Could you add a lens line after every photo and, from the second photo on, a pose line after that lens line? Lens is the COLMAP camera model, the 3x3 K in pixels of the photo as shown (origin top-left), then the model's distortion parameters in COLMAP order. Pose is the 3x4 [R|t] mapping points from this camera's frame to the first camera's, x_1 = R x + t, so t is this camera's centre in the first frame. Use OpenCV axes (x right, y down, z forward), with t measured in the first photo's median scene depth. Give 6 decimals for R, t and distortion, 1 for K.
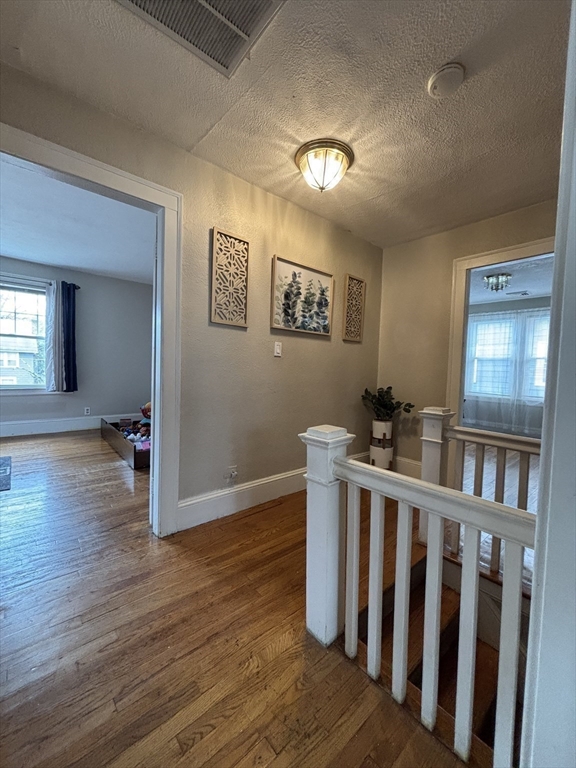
lens RADIAL K [[308.3, 0, 291.9], [0, 308.3, 384.0], [0, 0, 1]] dist [-0.000694, -0.000411]
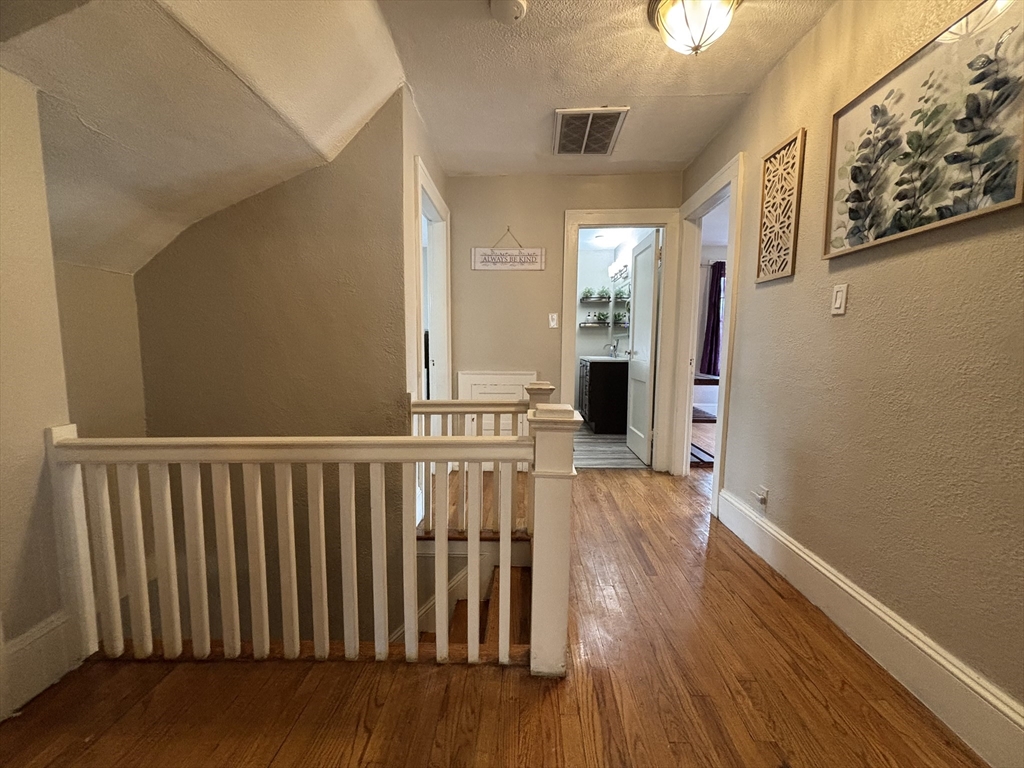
lens RADIAL K [[411.0, 0, 517.1], [0, 411.0, 387.6], [0, 0, 1]] dist [-0.000694, -0.000411]
pose [[-0.675856, 0.034991, -0.736202, 0.768369], [-0.070332, 0.991252, 0.111680, -0.013037], [0.733670, 0.127258, -0.667483, 1.079104]]
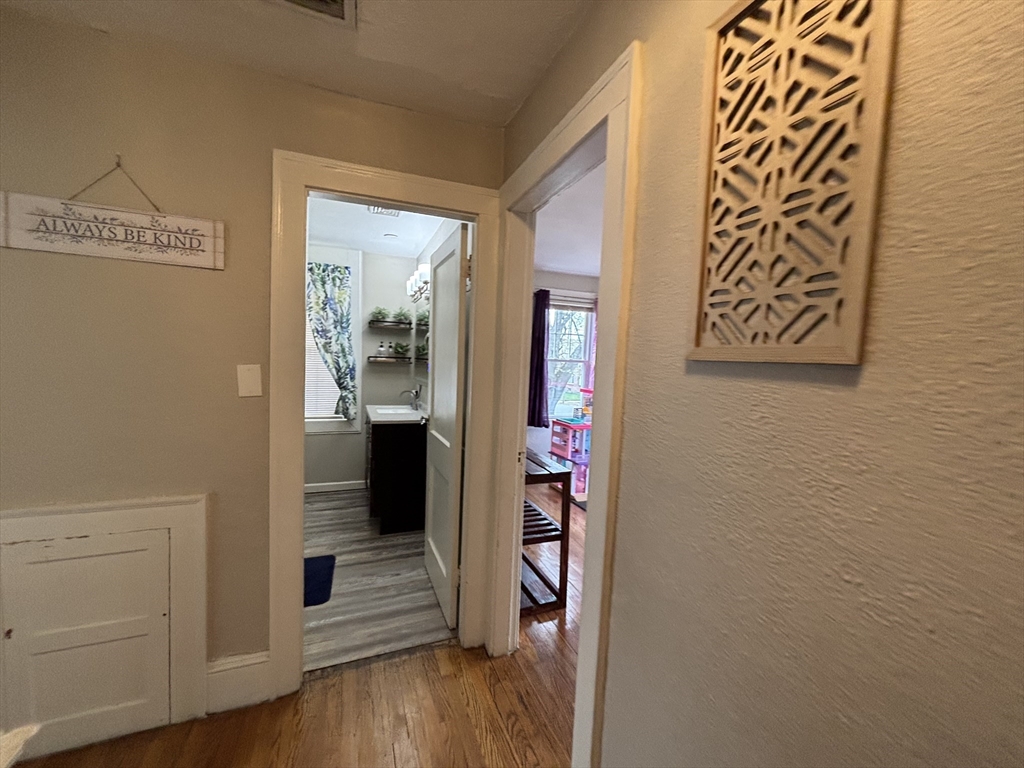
lens RADIAL K [[411.0, 0, 517.1], [0, 411.0, 386.9], [0, 0, 1]] dist [-0.000694, -0.000411]
pose [[-0.316764, 0.003241, -0.948499, 0.137244], [-0.100822, 0.994214, 0.037068, -0.145981], [0.943131, 0.107371, -0.314604, 0.816199]]
